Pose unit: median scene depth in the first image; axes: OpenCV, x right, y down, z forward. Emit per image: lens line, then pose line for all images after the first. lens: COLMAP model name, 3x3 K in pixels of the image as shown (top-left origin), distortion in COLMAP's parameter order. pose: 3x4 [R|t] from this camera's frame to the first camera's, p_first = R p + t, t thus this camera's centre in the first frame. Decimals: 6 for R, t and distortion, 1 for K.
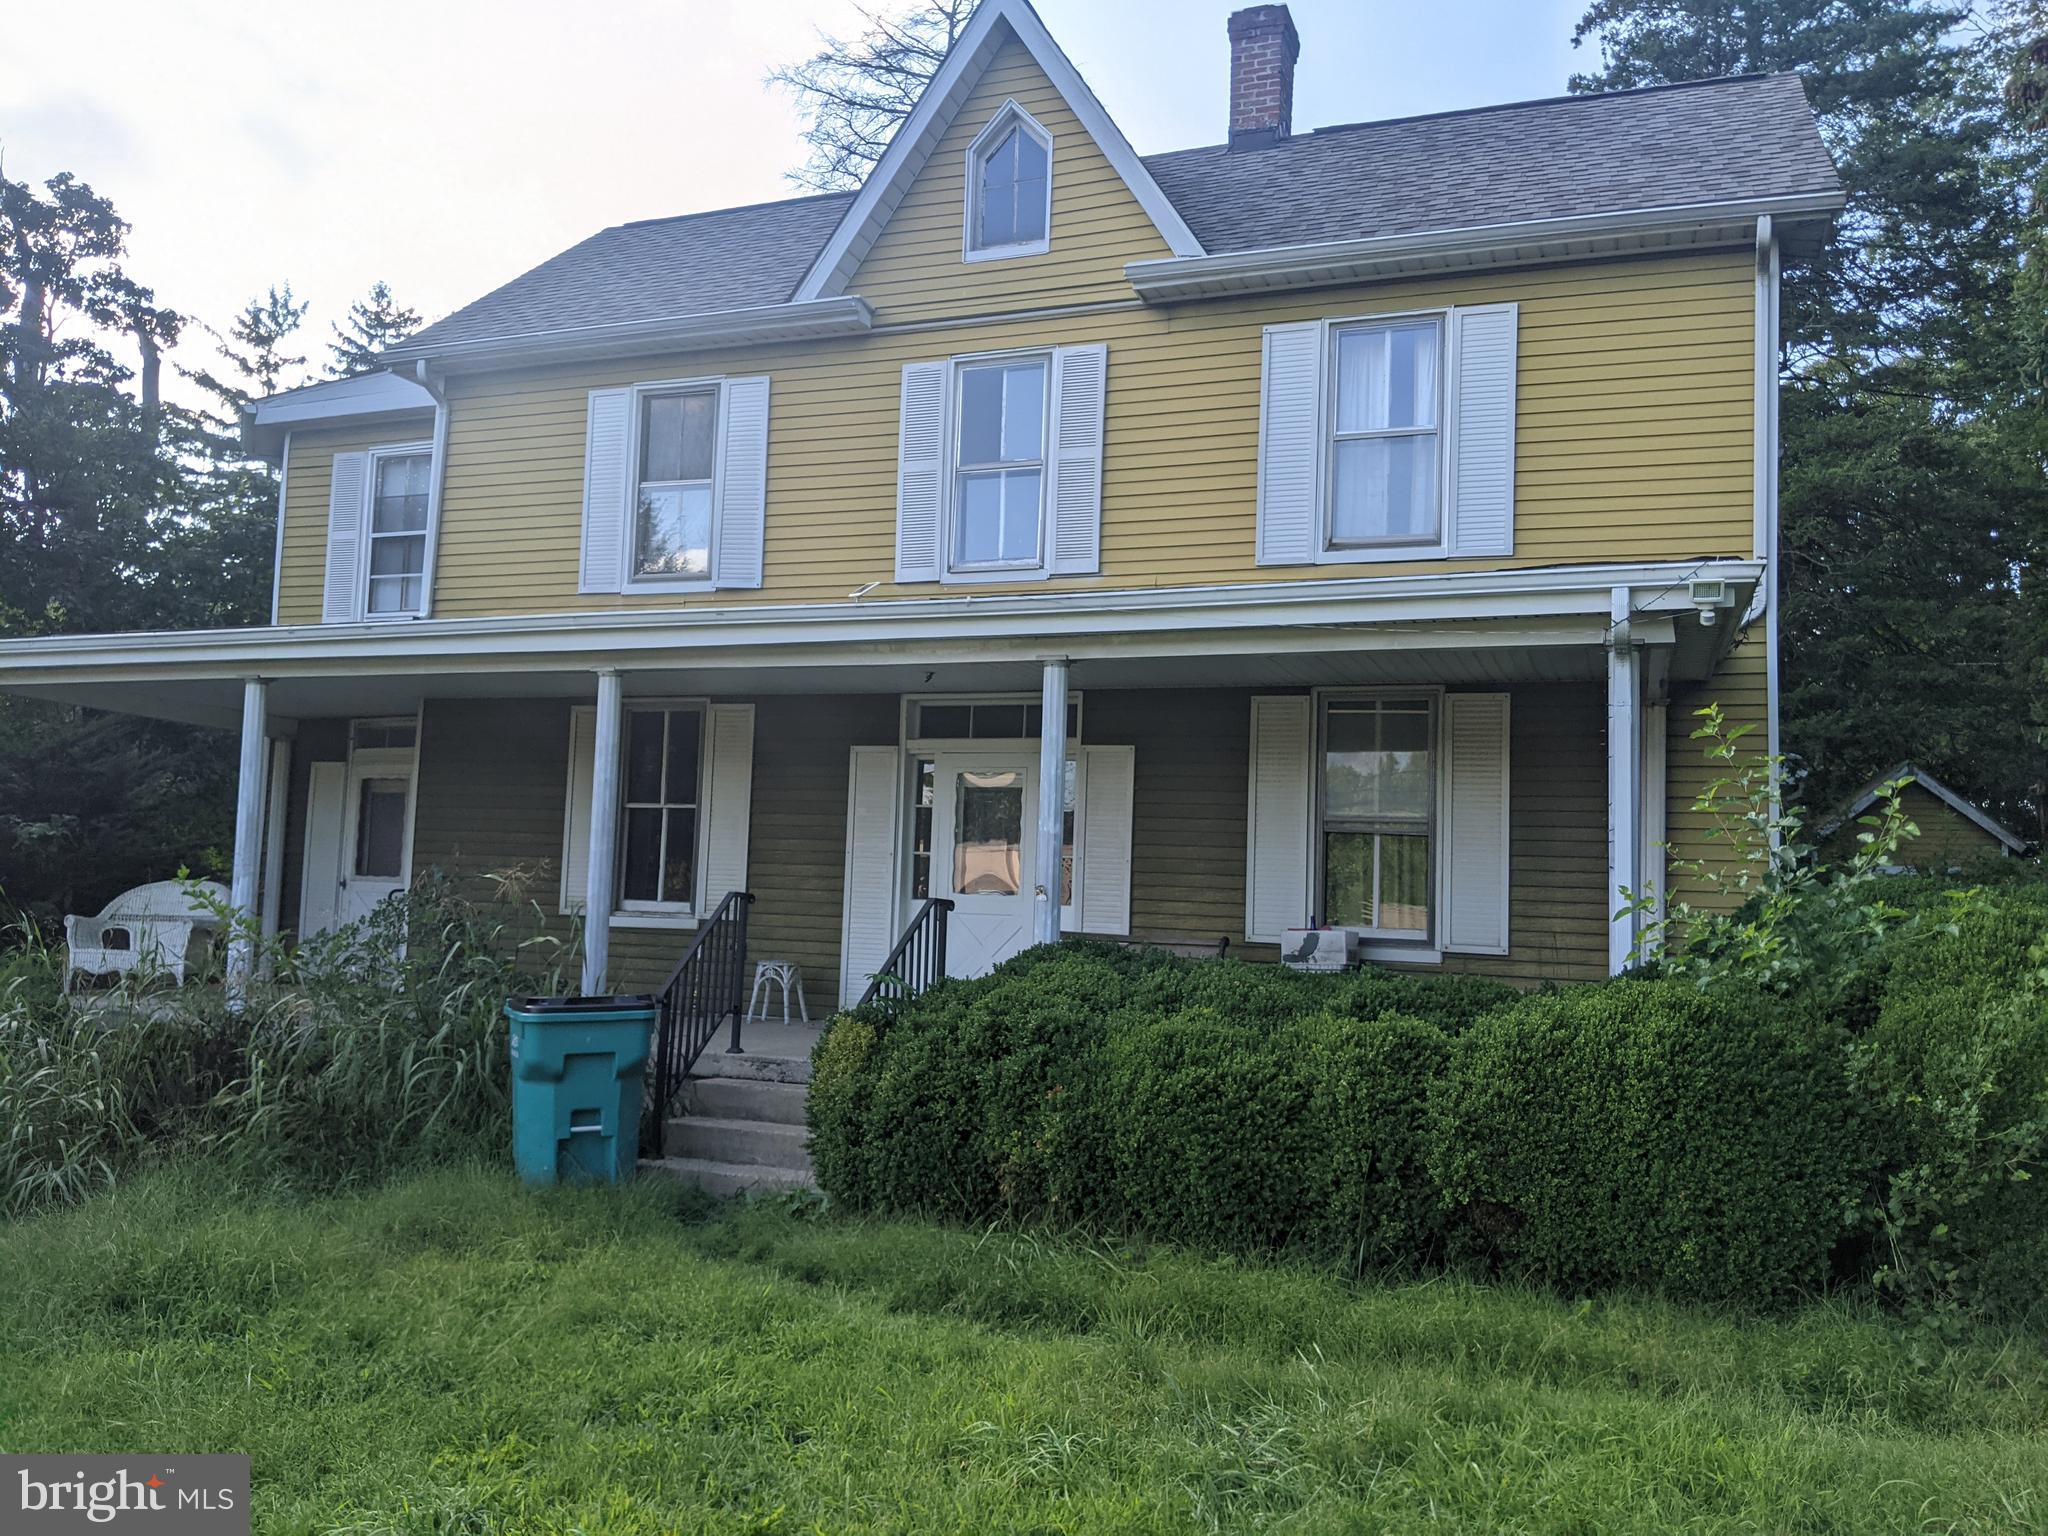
lens RADIAL K [[1587.3, 0, 1020.6], [0, 1587.3, 811.7], [0, 0, 1]] dist [0.145429, -0.260477]
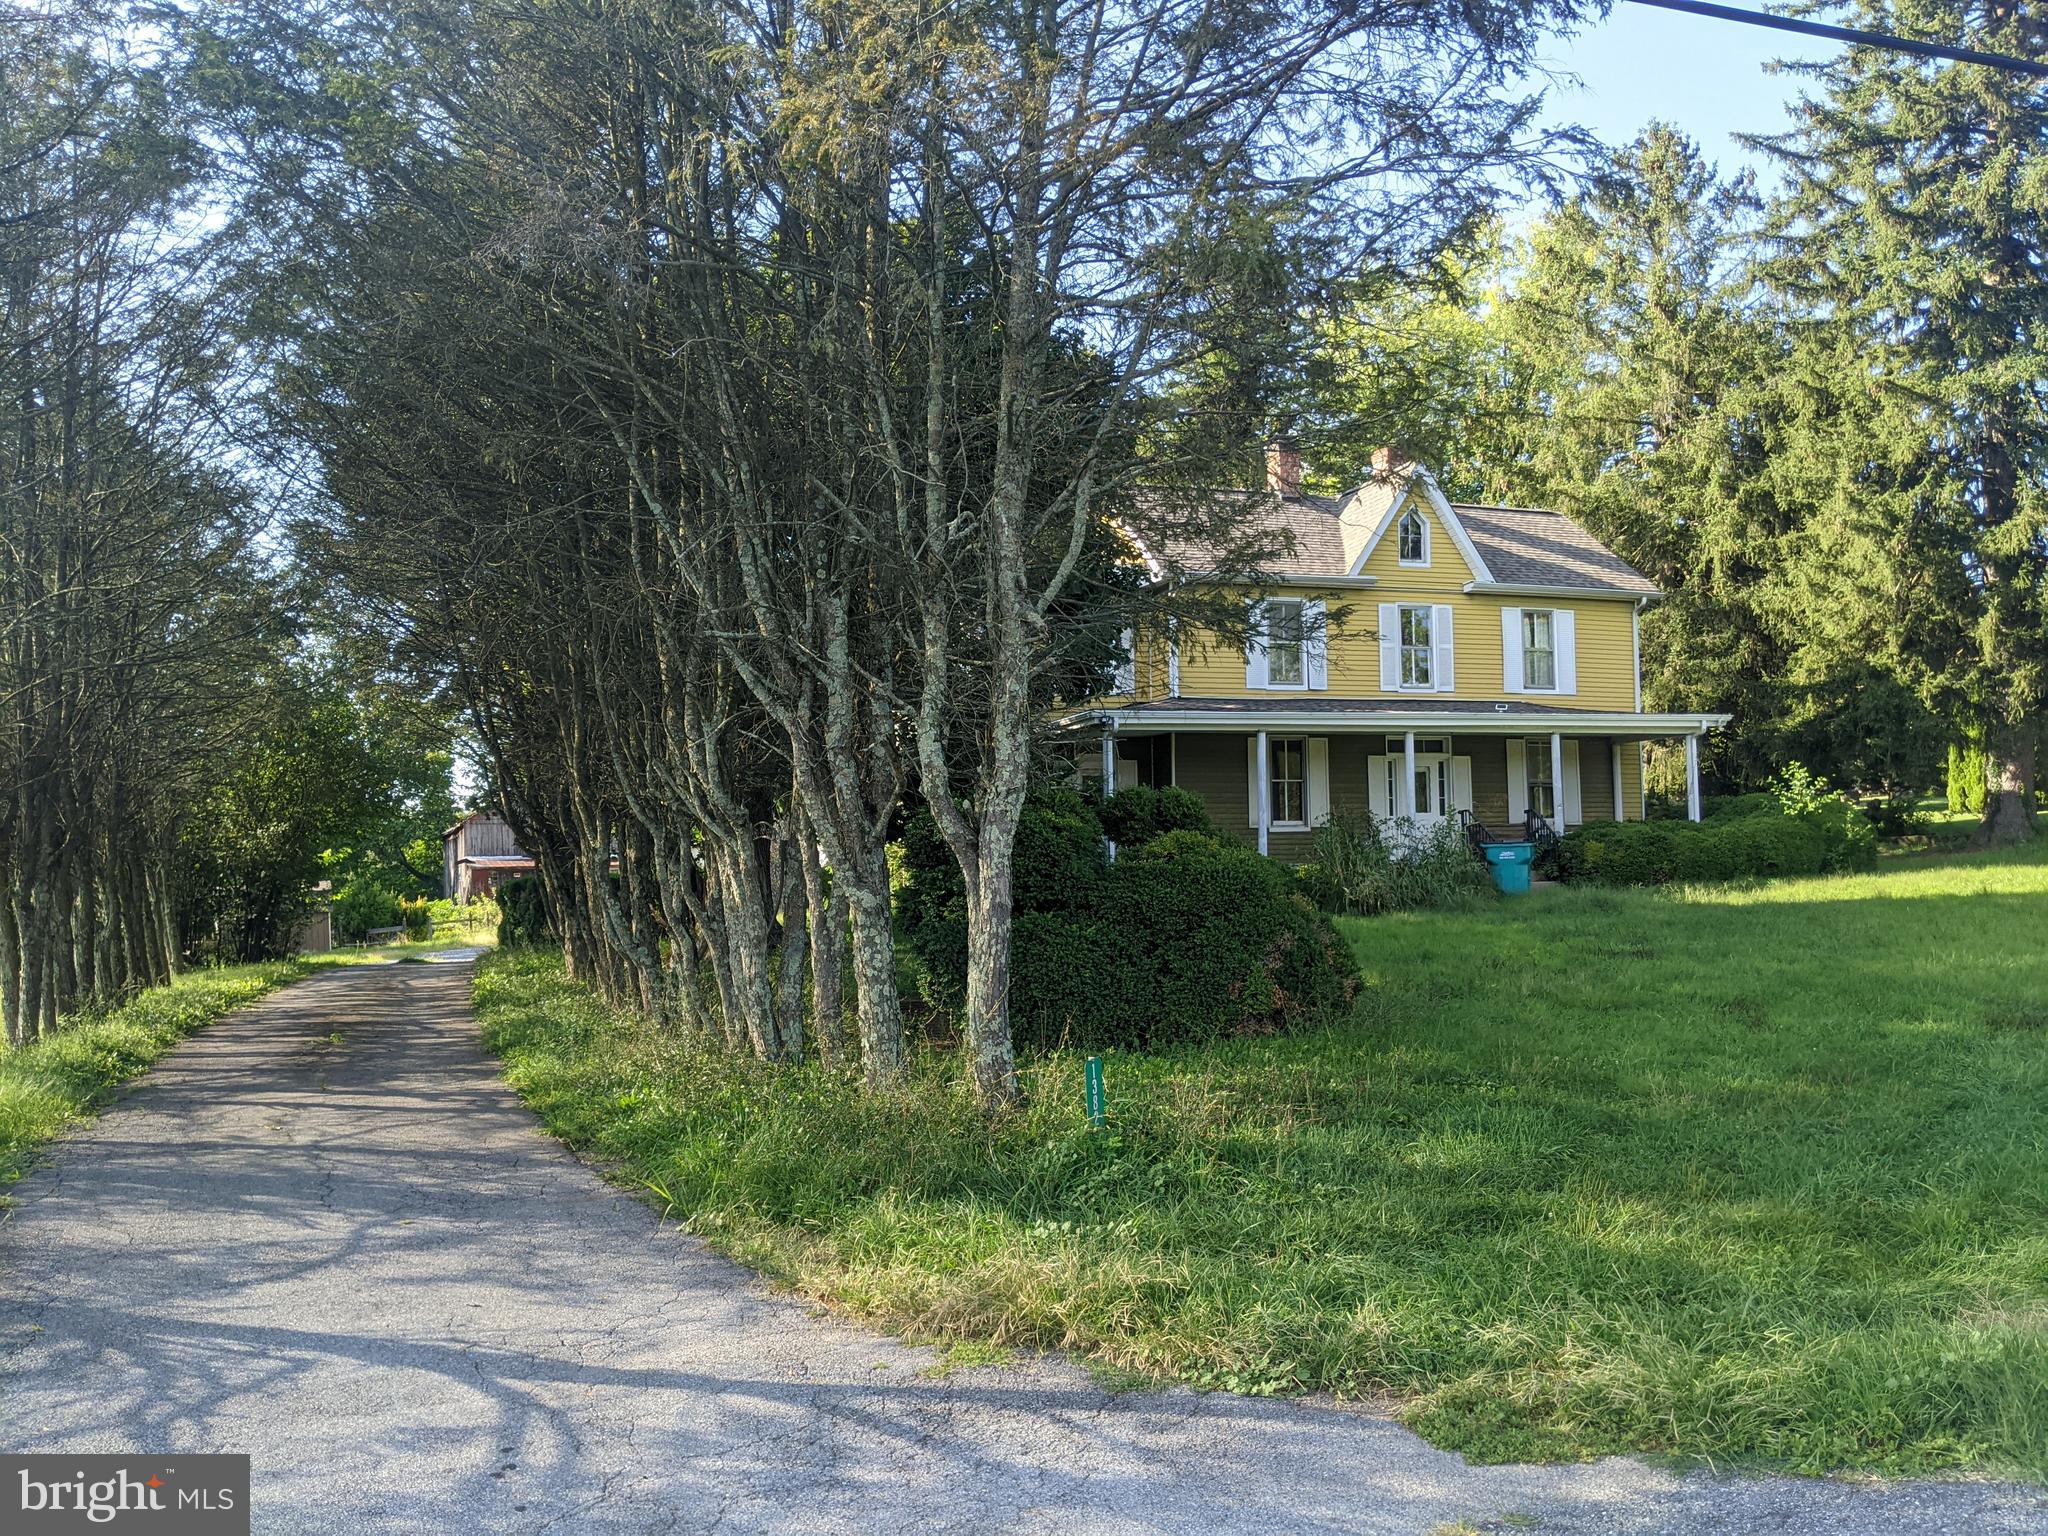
lens RADIAL K [[1612.9, 0, 1024.0], [0, 1612.9, 817.5], [0, 0, 1]] dist [-0.006354, -0.006584]
pose [[0.773374, -0.032815, 0.633100, -2.137669], [0.010452, 0.999184, 0.039022, -0.048510], [-0.633864, -0.023562, 0.773086, -0.615179]]
